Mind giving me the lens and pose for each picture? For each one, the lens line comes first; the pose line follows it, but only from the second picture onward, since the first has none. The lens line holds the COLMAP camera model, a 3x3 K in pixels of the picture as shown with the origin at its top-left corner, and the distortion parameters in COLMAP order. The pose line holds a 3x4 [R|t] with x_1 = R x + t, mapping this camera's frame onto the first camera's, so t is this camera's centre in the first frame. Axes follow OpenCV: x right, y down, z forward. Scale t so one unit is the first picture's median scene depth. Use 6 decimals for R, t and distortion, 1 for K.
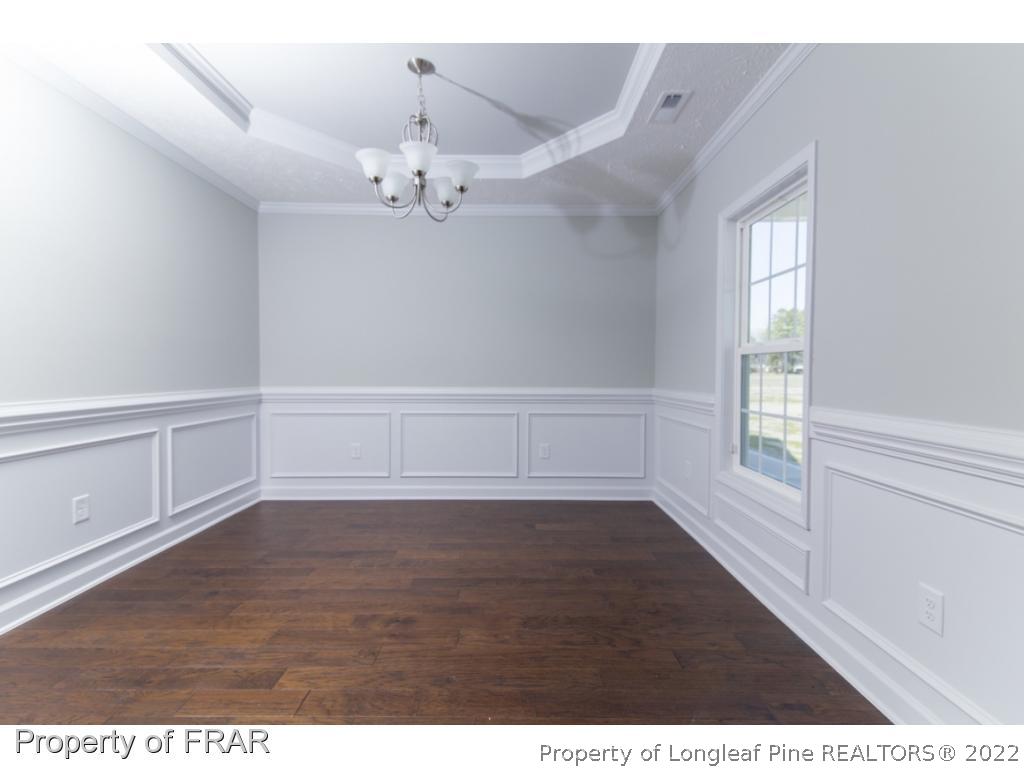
lens RADIAL K [[456.8, 0, 518.1], [0, 456.8, 381.6], [0, 0, 1]] dist [0.024157, -0.002827]
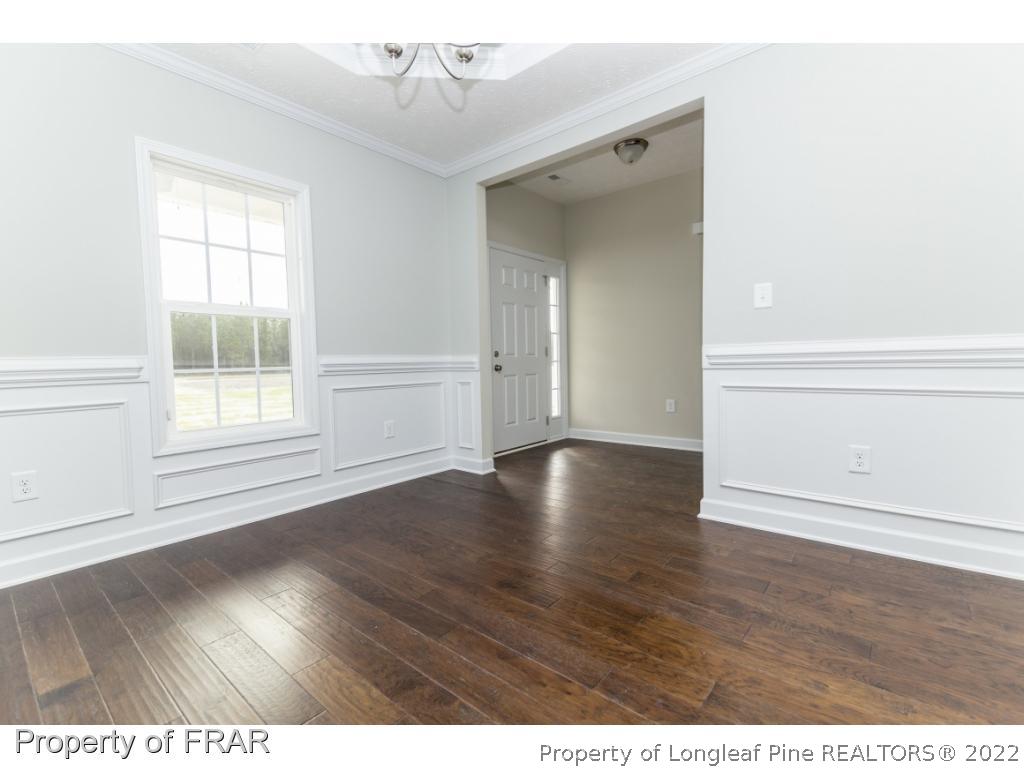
lens RADIAL K [[456.8, 0, 514.3], [0, 456.8, 388.5], [0, 0, 1]] dist [0.024157, -0.002827]
pose [[-0.758794, -0.021767, 0.650967, -0.899360], [0.039693, 0.996038, 0.079573, 0.072004], [-0.650121, 0.086218, -0.754924, 1.766046]]
